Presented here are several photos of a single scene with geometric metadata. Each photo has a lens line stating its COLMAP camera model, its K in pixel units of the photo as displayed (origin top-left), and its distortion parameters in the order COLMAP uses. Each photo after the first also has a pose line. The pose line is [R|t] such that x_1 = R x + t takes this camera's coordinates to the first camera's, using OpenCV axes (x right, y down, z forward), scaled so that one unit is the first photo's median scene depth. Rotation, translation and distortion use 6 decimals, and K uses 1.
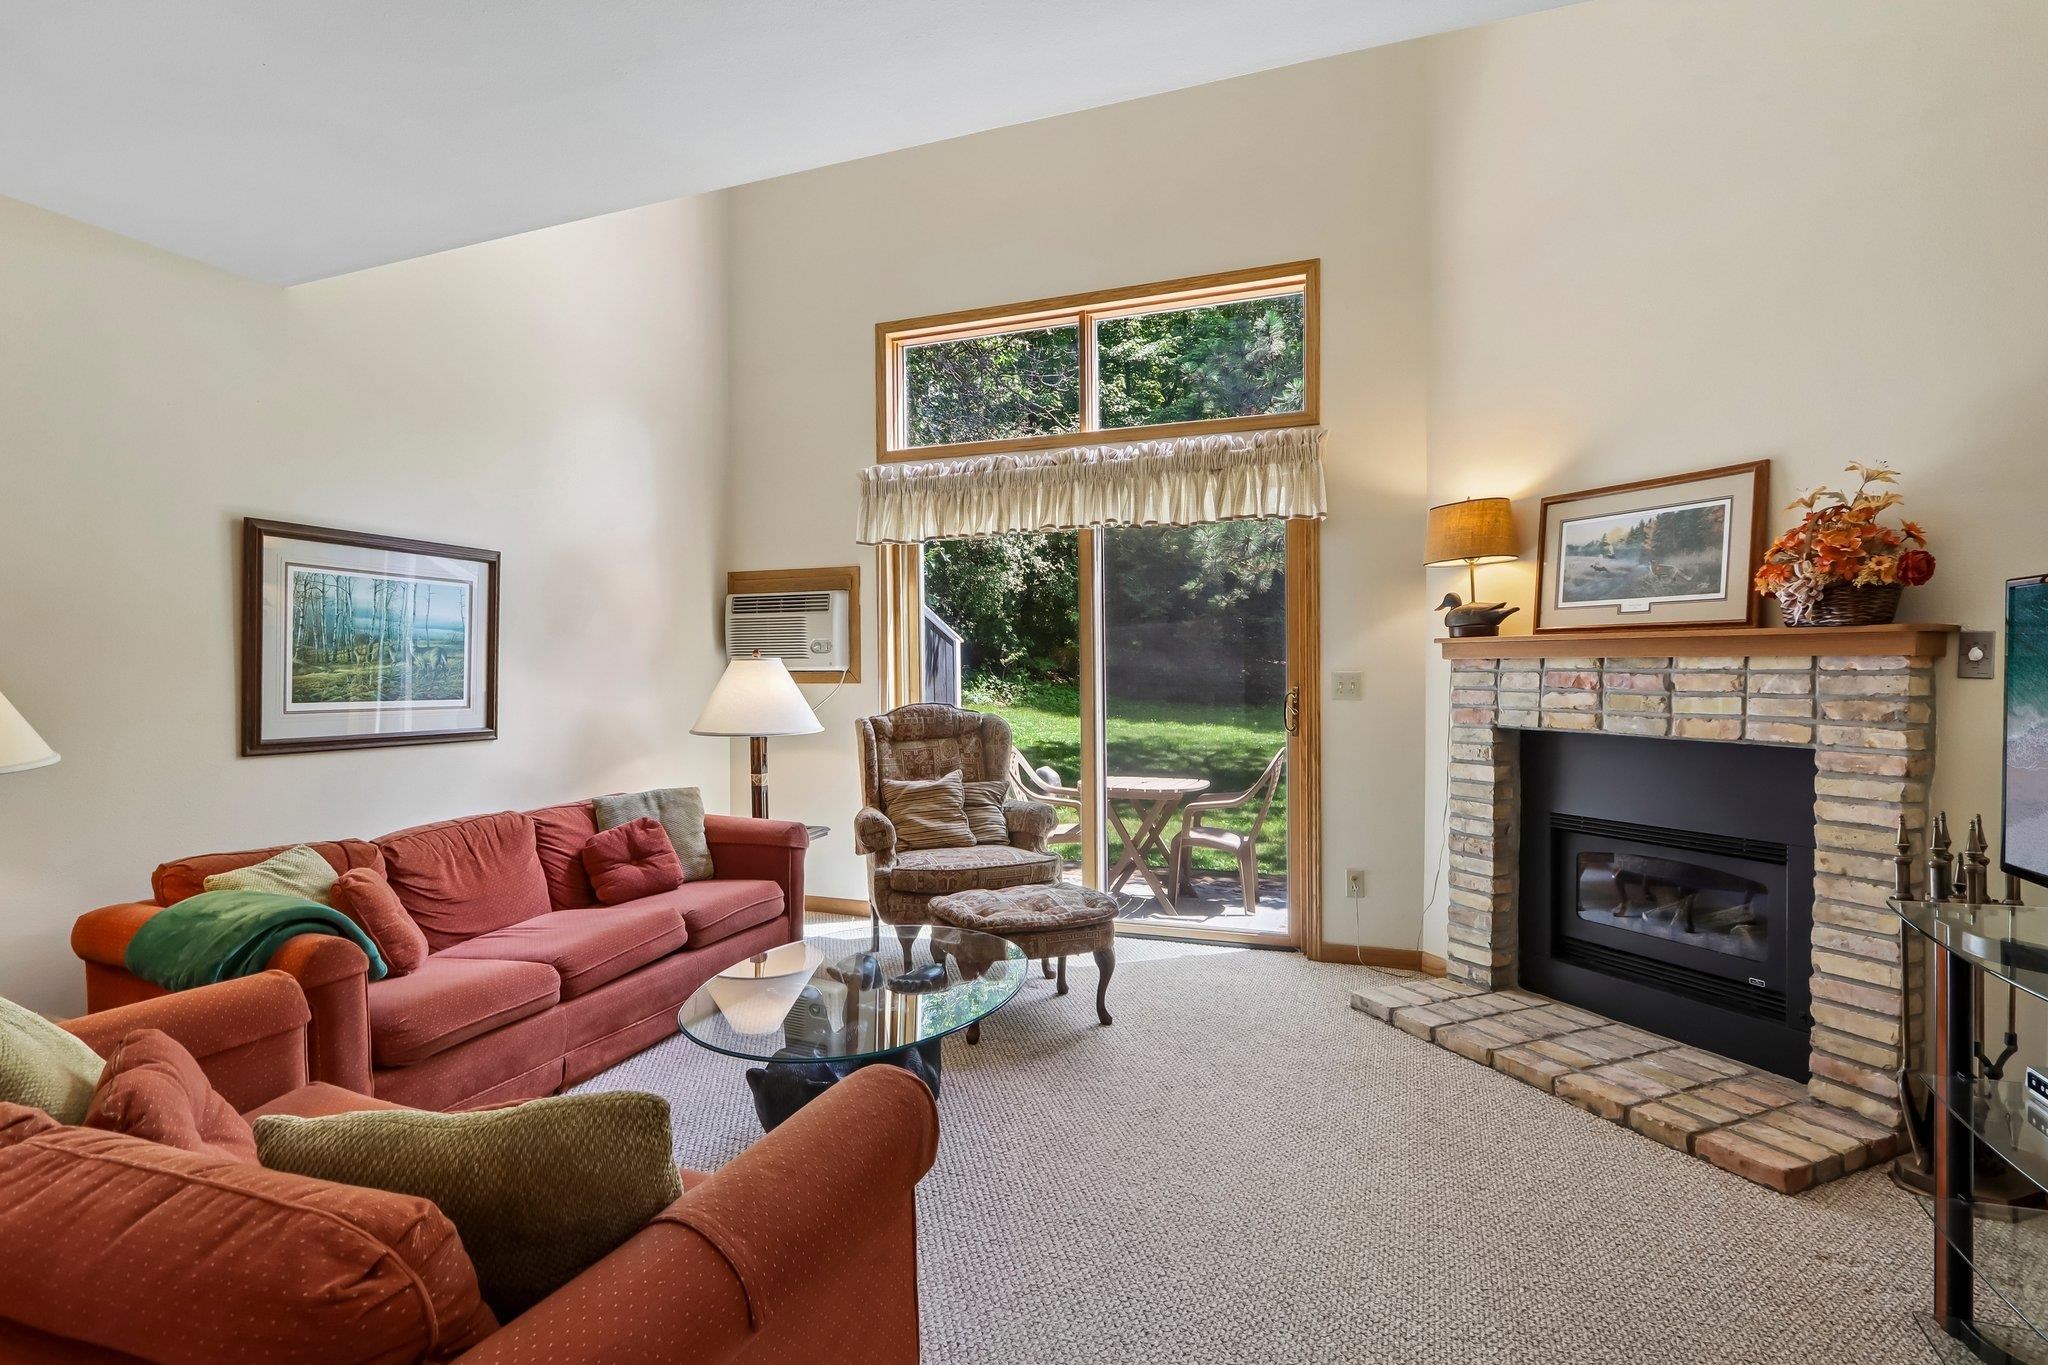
lens RADIAL K [[1024.4, 0, 1011.1], [0, 1024.4, 688.2], [0, 0, 1]] dist [-0.005429, -0.000018]
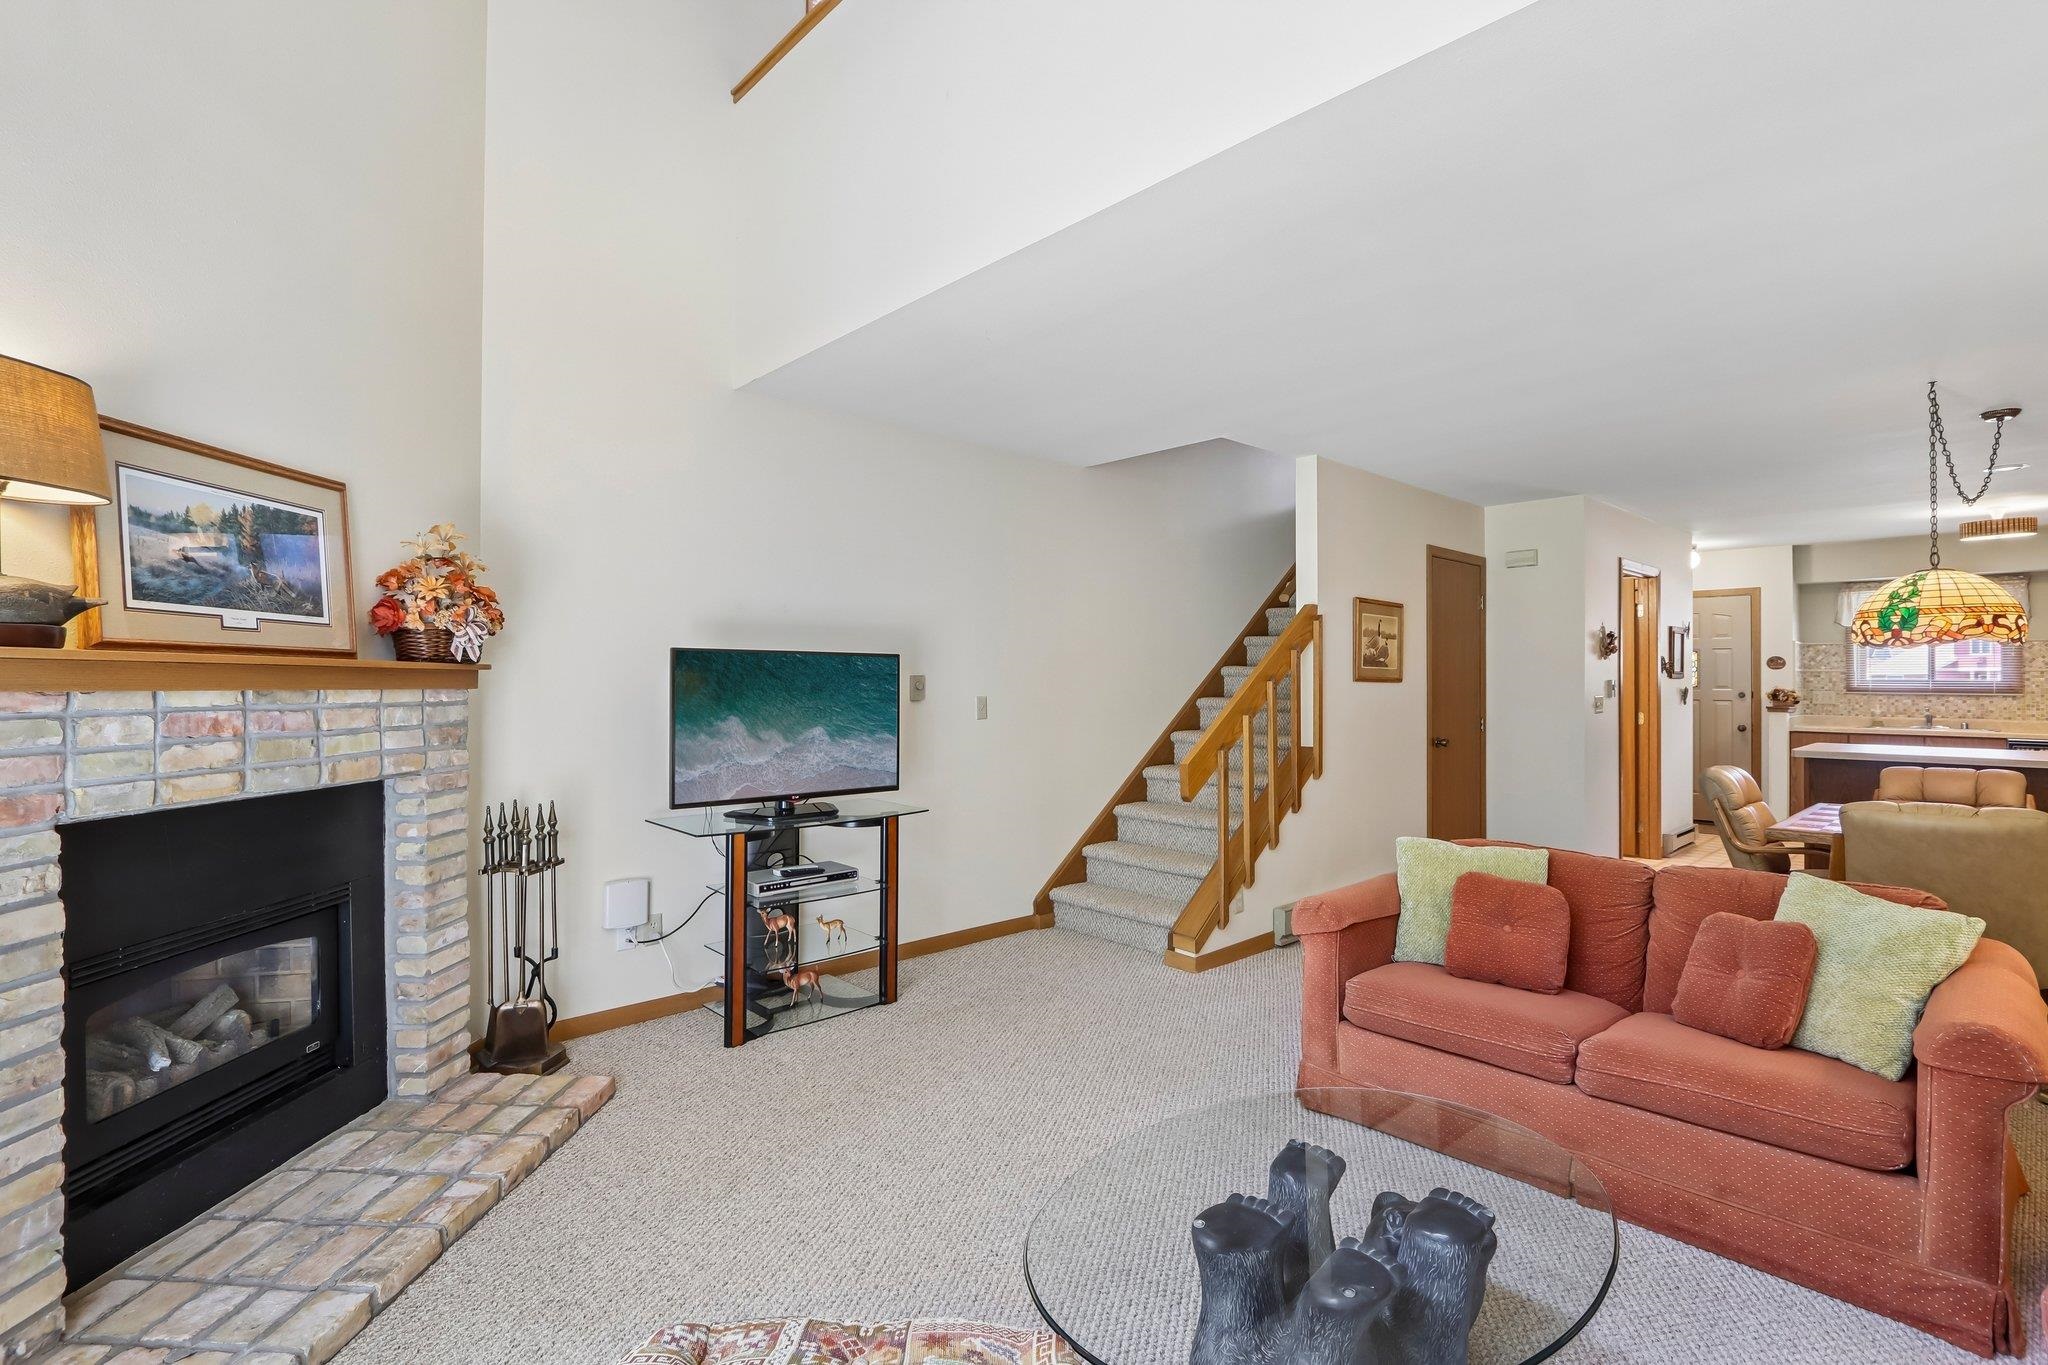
lens RADIAL K [[965.7, 0, 1022.0], [0, 965.7, 671.9], [0, 0, 1]] dist [-0.014395, 0.002288]
pose [[-0.903029, 0.009161, 0.429481, -0.187490], [0.013783, 0.999876, 0.007652, -0.039536], [-0.429358, 0.012830, -0.903043, 1.335201]]
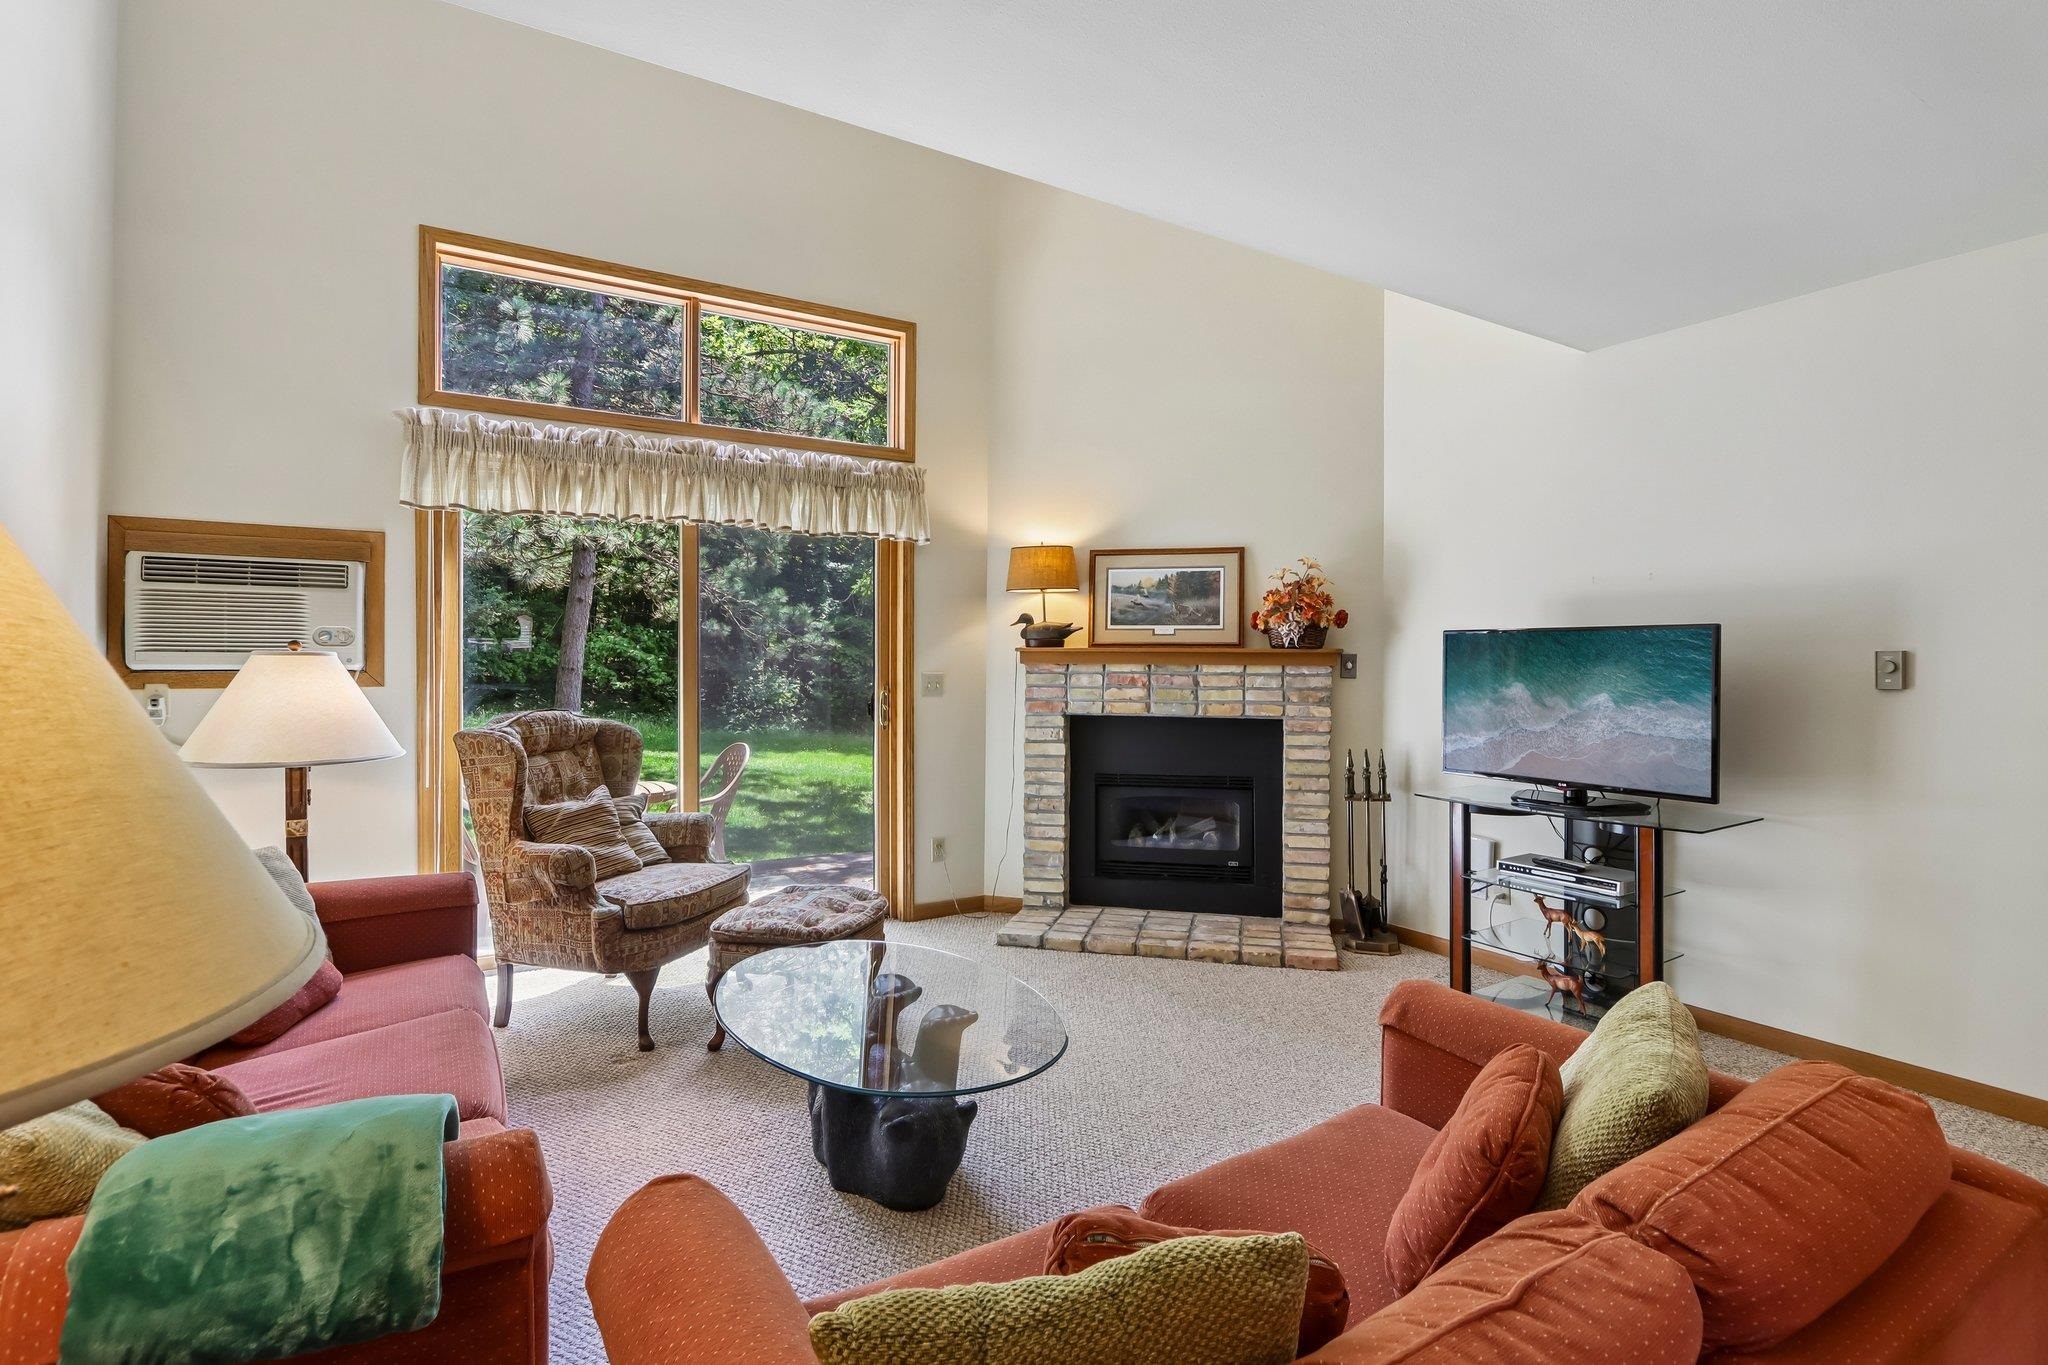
lens RADIAL K [[965.7, 0, 1016.4], [0, 965.7, 667.8], [0, 0, 1]] dist [-0.014395, 0.002288]
pose [[0.605602, 0.005798, 0.795746, -0.639025], [0.009106, 0.999858, -0.014215, -0.006701], [-0.795715, 0.015854, 0.605463, 0.298519]]
